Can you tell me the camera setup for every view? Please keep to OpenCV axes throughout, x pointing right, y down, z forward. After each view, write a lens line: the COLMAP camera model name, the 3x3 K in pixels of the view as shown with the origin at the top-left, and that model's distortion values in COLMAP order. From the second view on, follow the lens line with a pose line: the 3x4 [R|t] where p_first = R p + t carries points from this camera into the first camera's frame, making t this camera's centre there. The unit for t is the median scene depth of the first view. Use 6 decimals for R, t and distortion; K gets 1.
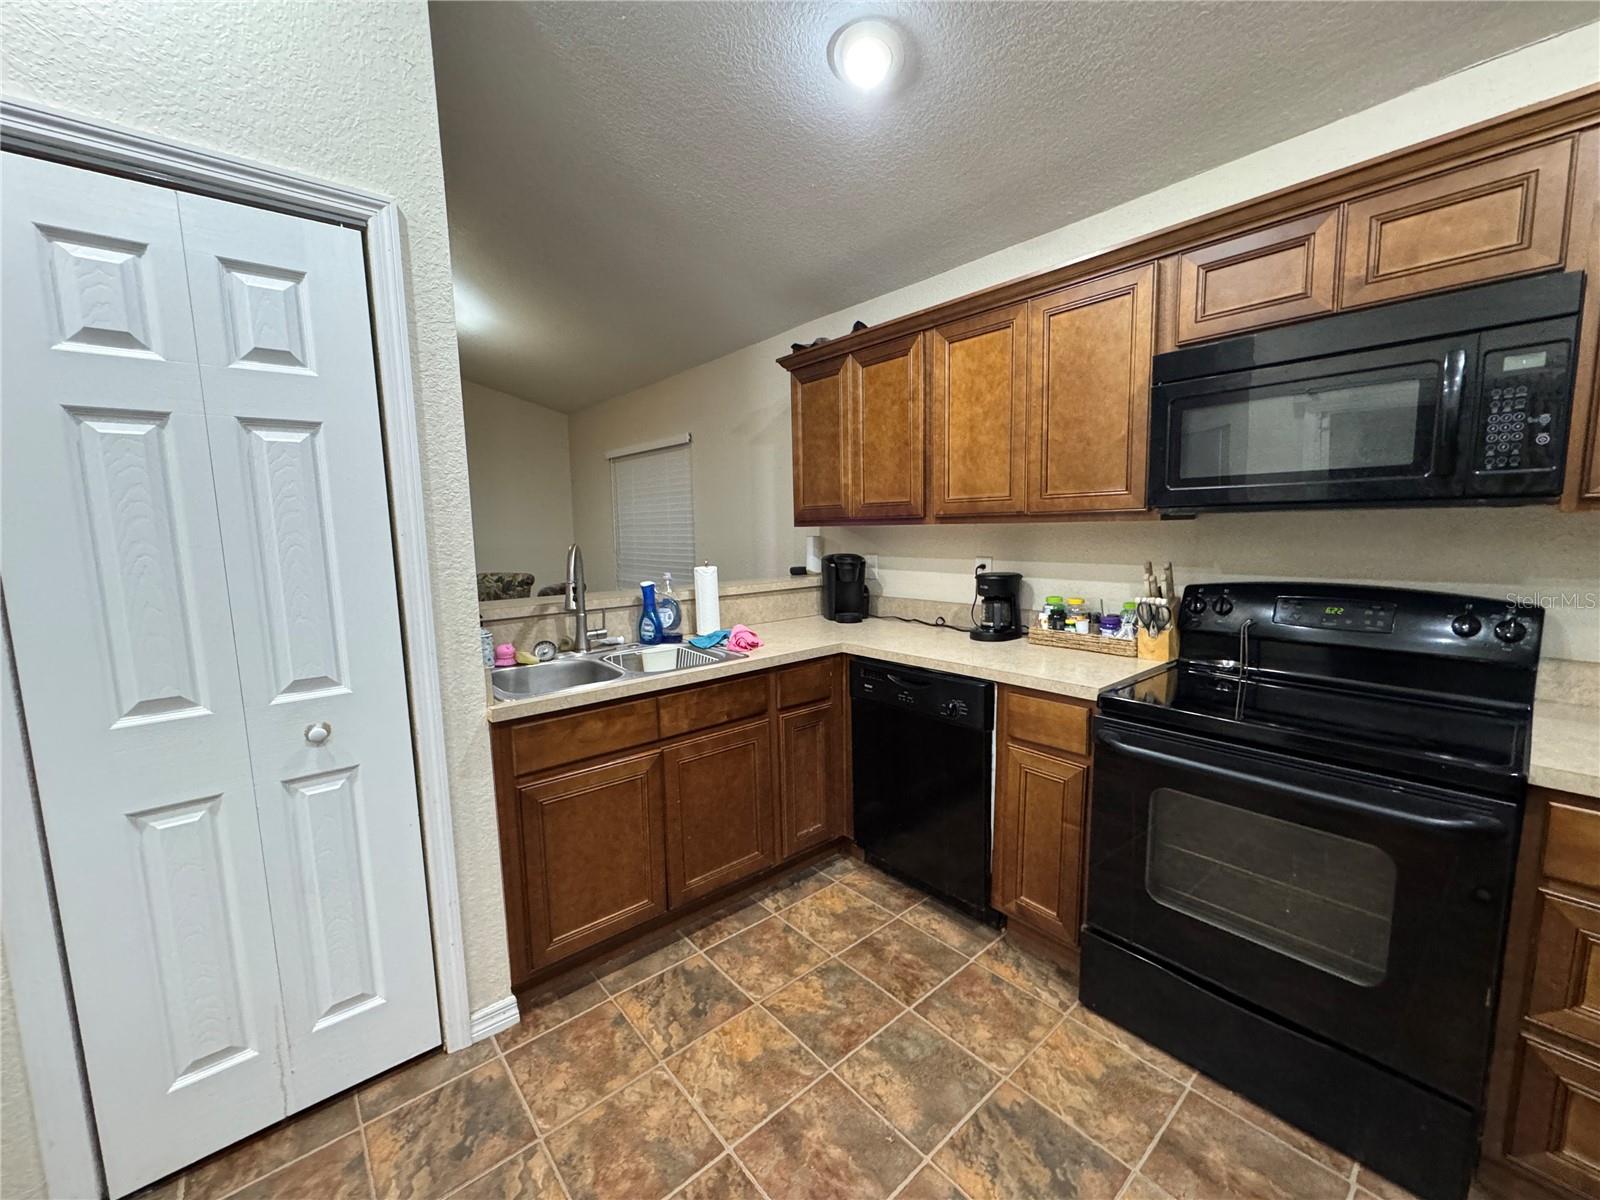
lens RADIAL K [[636.8, 0, 800.5], [0, 636.8, 600.6], [0, 0, 1]] dist [-0.003871, 0.000347]
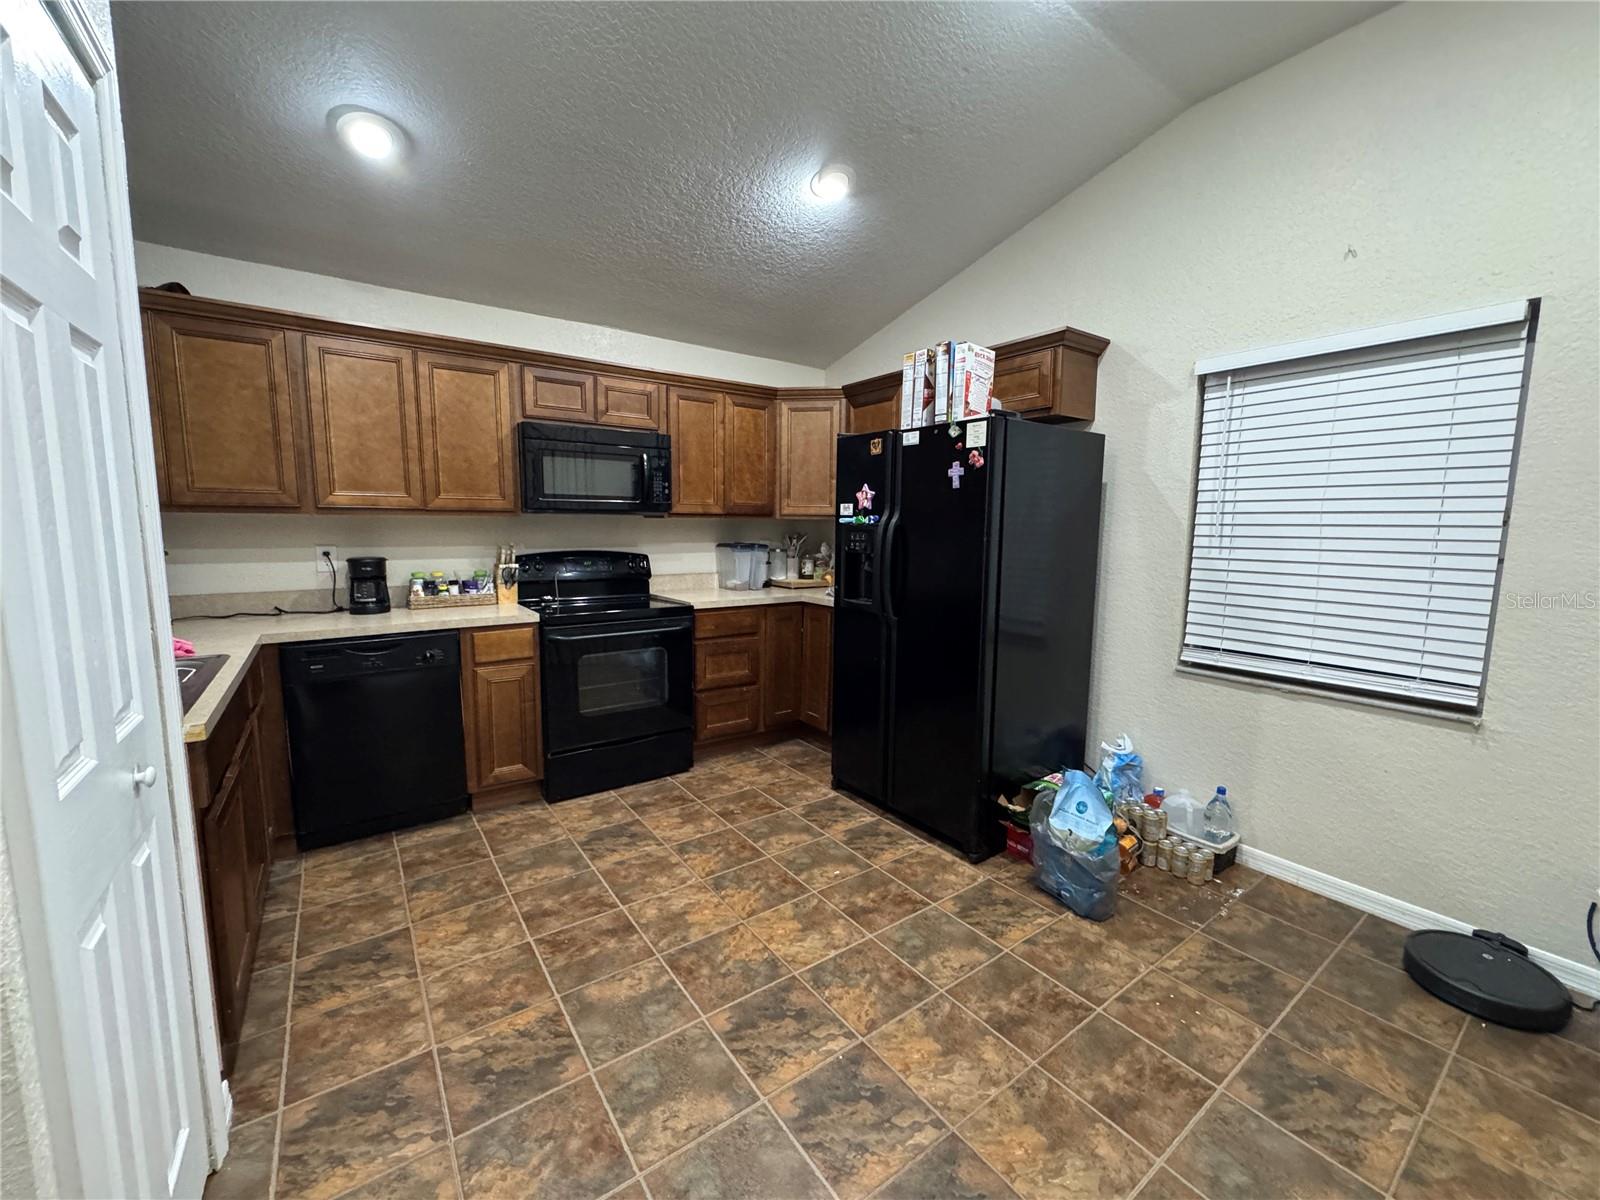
lens RADIAL K [[636.8, 0, 799.0], [0, 636.8, 603.8], [0, 0, 1]] dist [-0.003871, 0.000347]
pose [[0.082409, -0.105027, 0.991049, -1.131558], [0.105367, 0.989776, 0.096130, 0.019878], [-0.991013, 0.096502, 0.092633, 0.140631]]
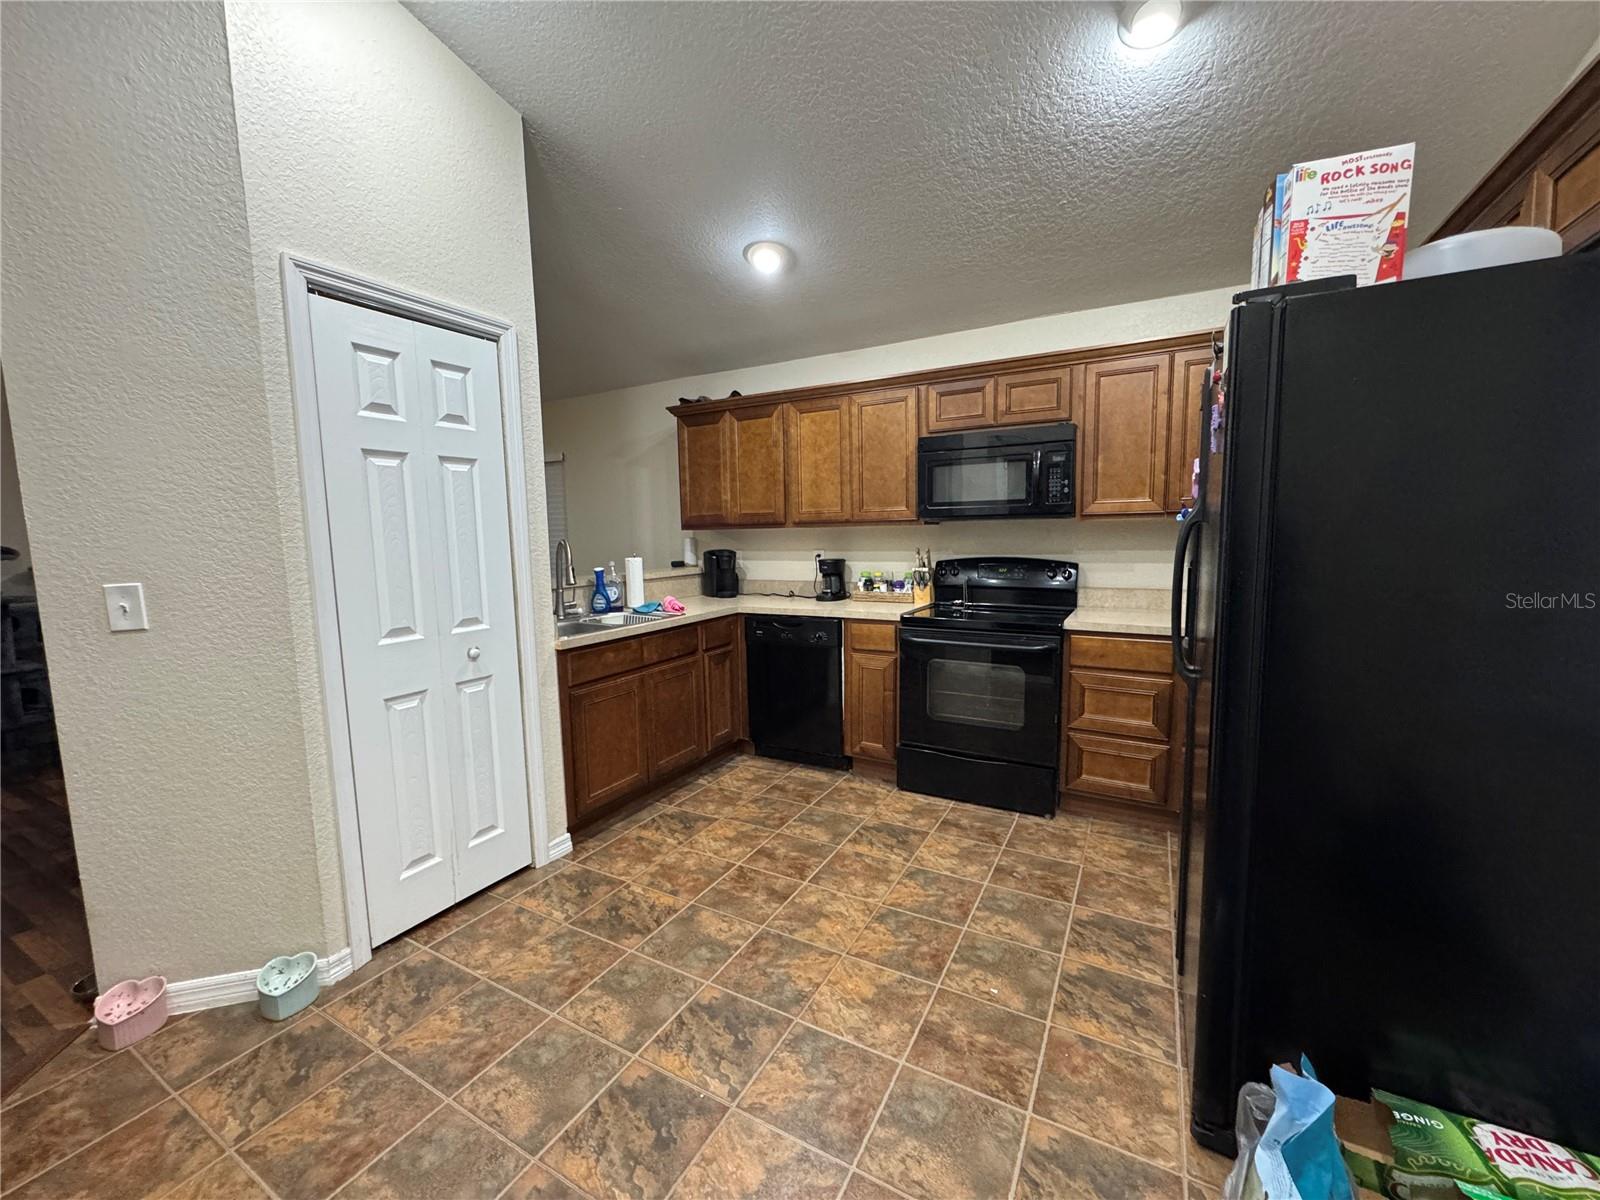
lens RADIAL K [[636.8, 0, 799.7], [0, 636.8, 602.2], [0, 0, 1]] dist [-0.003871, 0.000347]
pose [[0.937210, -0.035678, 0.346936, -0.442458], [0.040965, 0.999129, -0.007913, 0.104133], [-0.346352, 0.021629, 0.937855, -0.634657]]
